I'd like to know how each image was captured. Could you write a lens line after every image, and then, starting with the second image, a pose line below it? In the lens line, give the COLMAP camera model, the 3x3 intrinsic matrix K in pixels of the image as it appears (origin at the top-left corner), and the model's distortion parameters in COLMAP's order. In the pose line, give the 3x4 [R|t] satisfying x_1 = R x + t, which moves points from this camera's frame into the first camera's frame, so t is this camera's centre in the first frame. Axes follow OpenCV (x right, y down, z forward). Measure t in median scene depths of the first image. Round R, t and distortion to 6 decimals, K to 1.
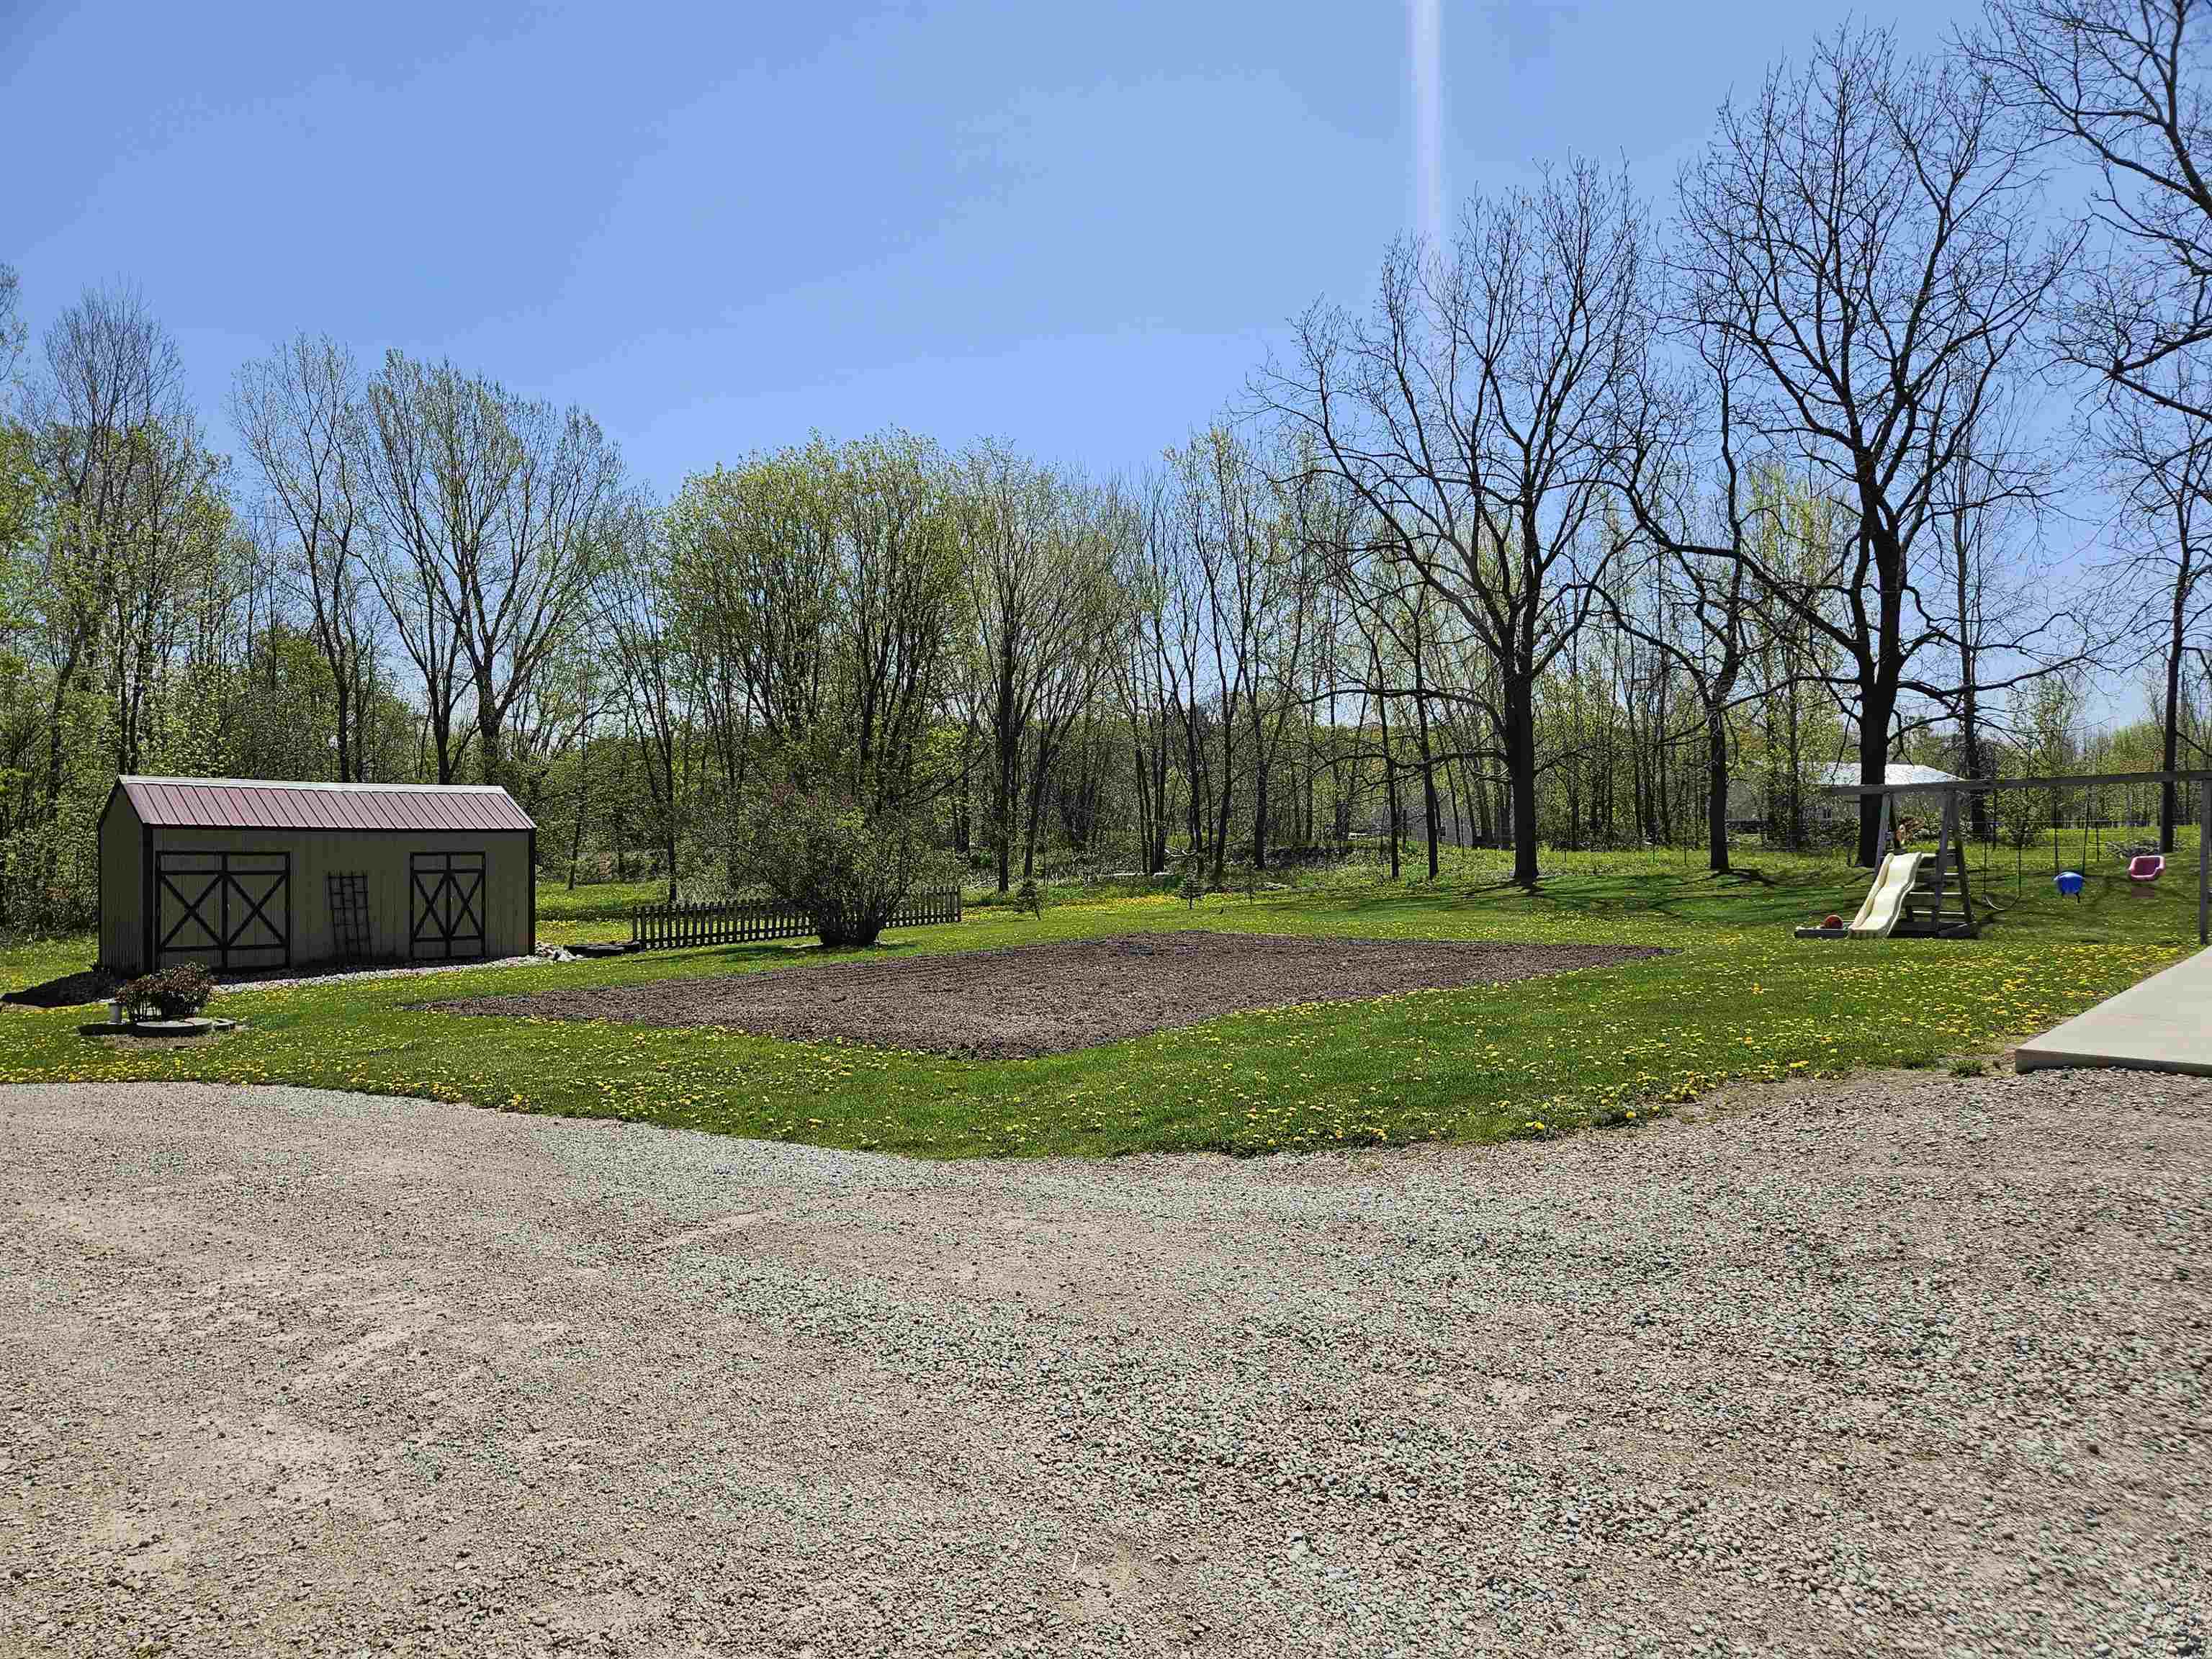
lens RADIAL K [[1320.9, 0, 1106.0], [0, 1320.9, 829.5], [0, 0, 1]] dist [-0.000279, -0.027105]
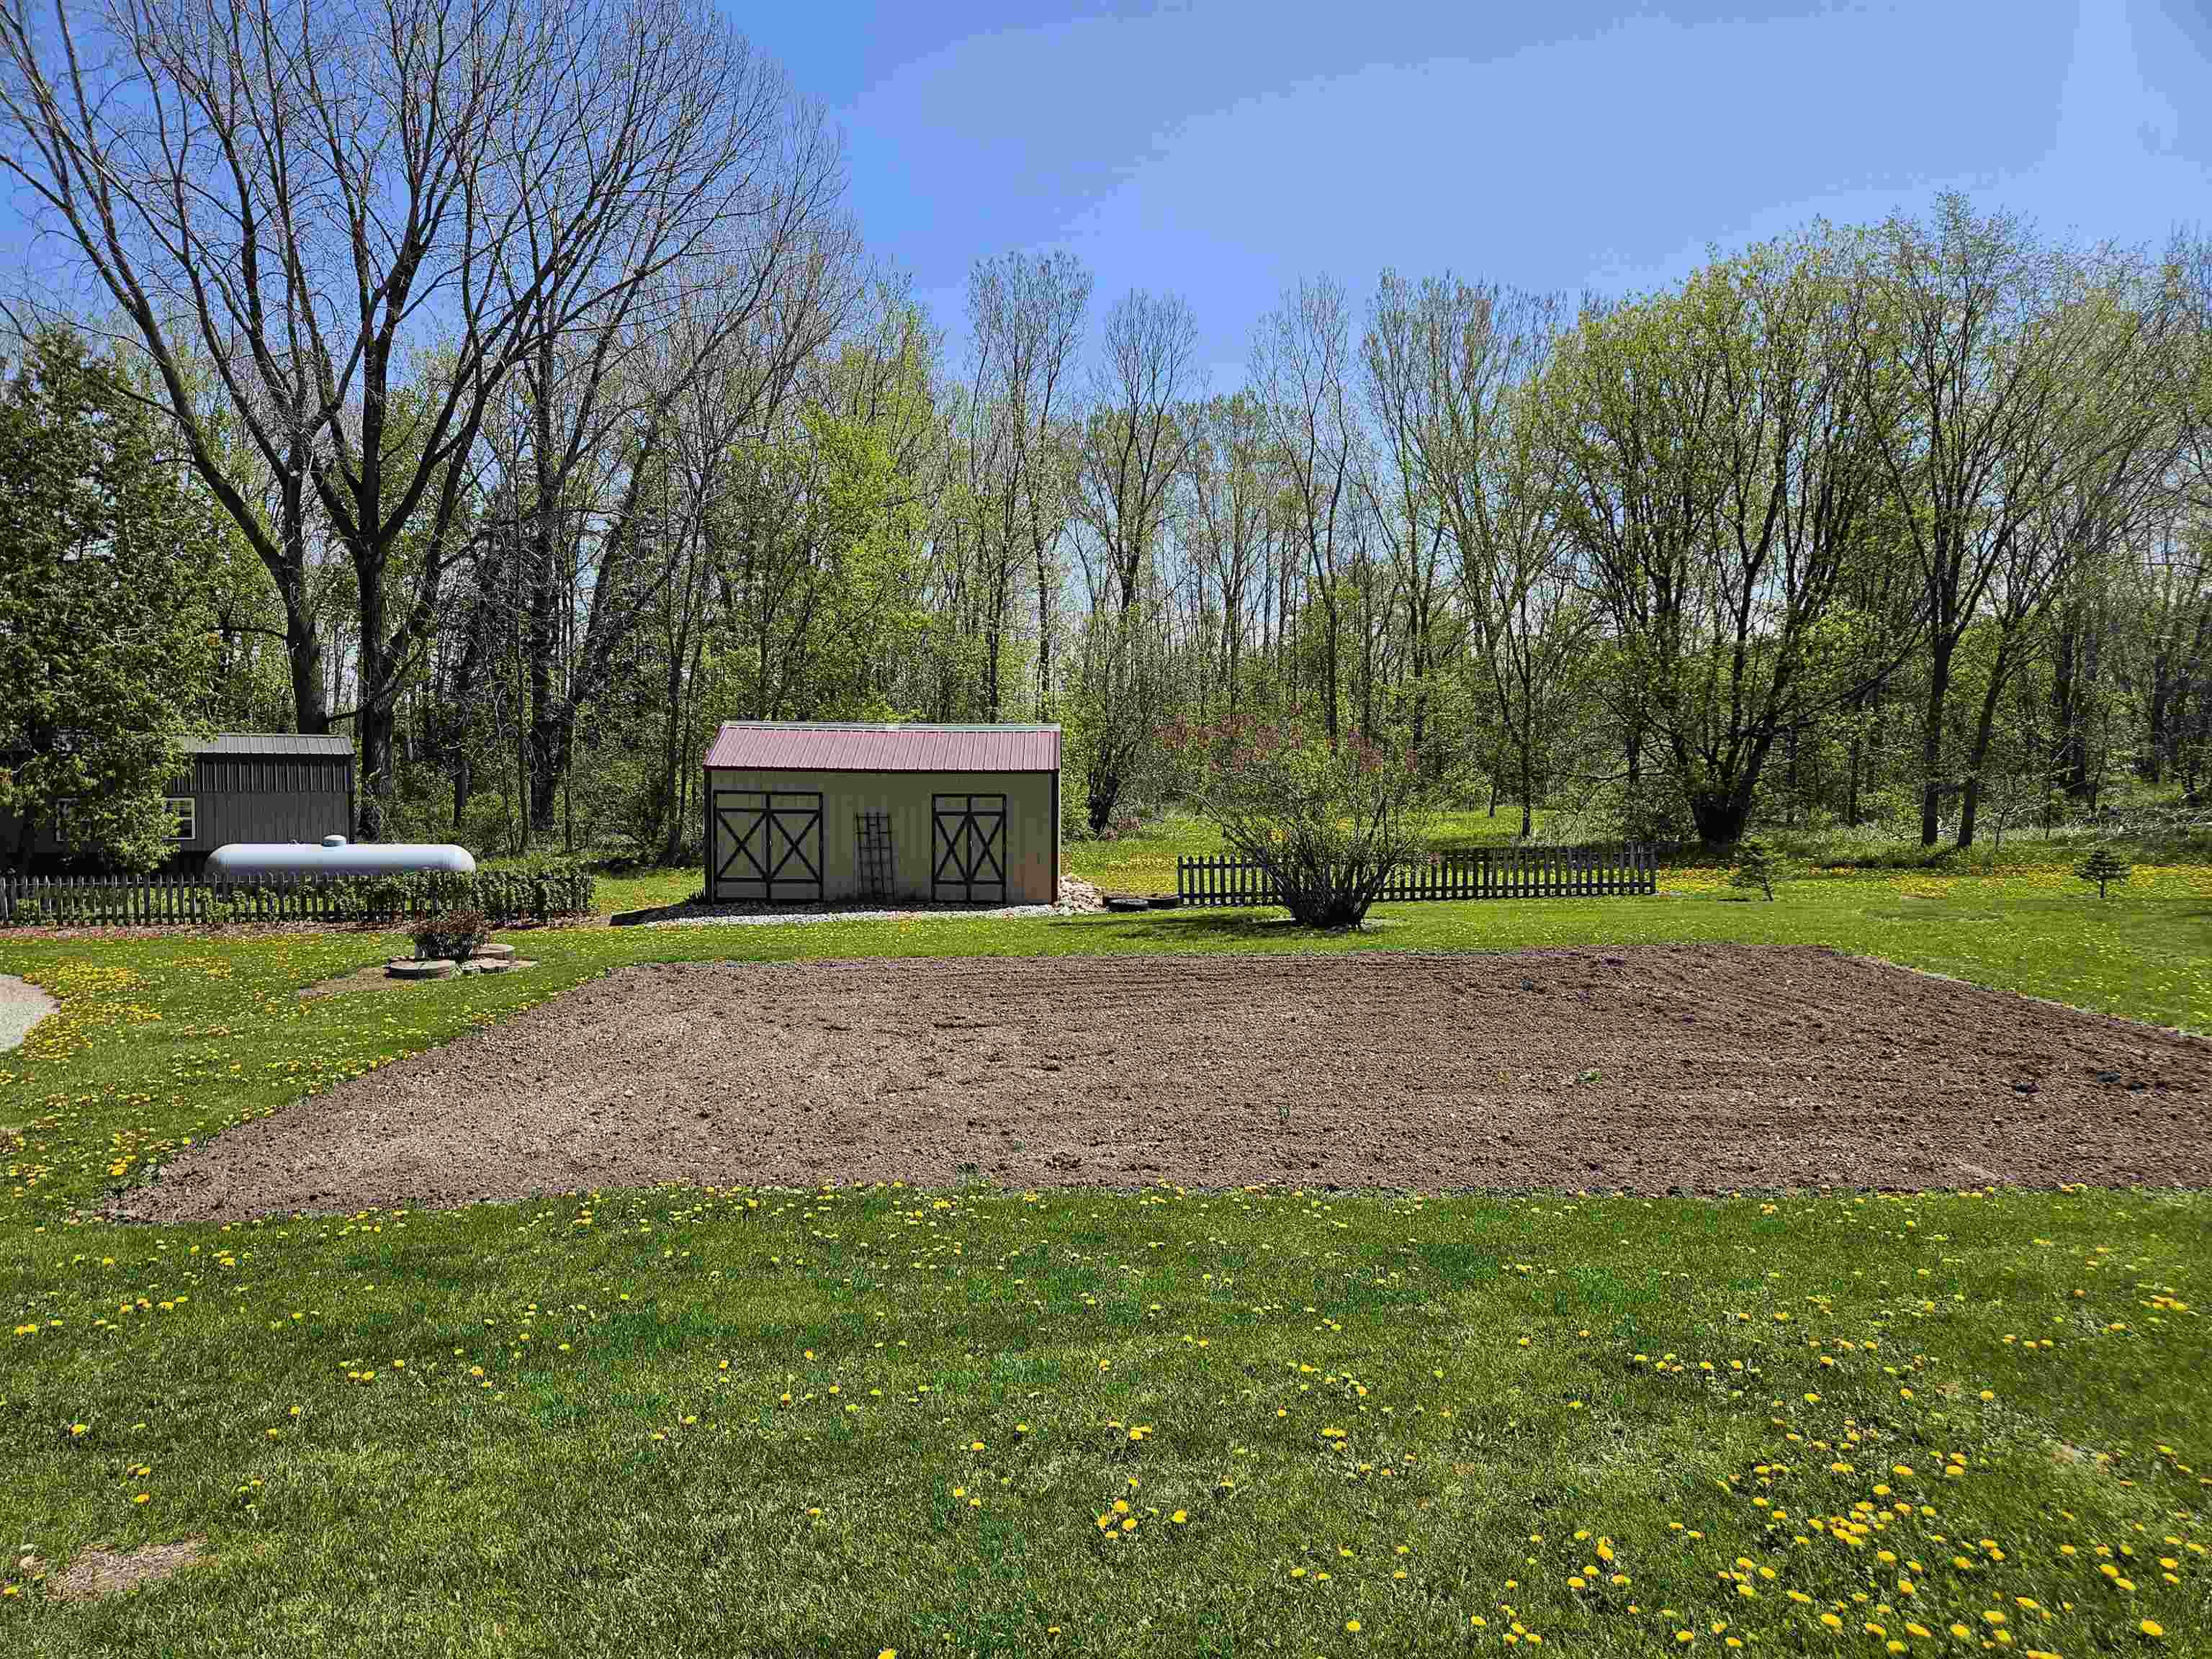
lens RADIAL K [[1397.1, 0, 1092.6], [0, 1397.1, 836.5], [0, 0, 1]] dist [-0.000088, -0.022000]
pose [[0.713663, 0.043569, -0.699133, 0.283874], [0.001168, 0.997988, 0.063385, -0.016319], [0.700488, -0.046052, 0.712177, 0.325258]]
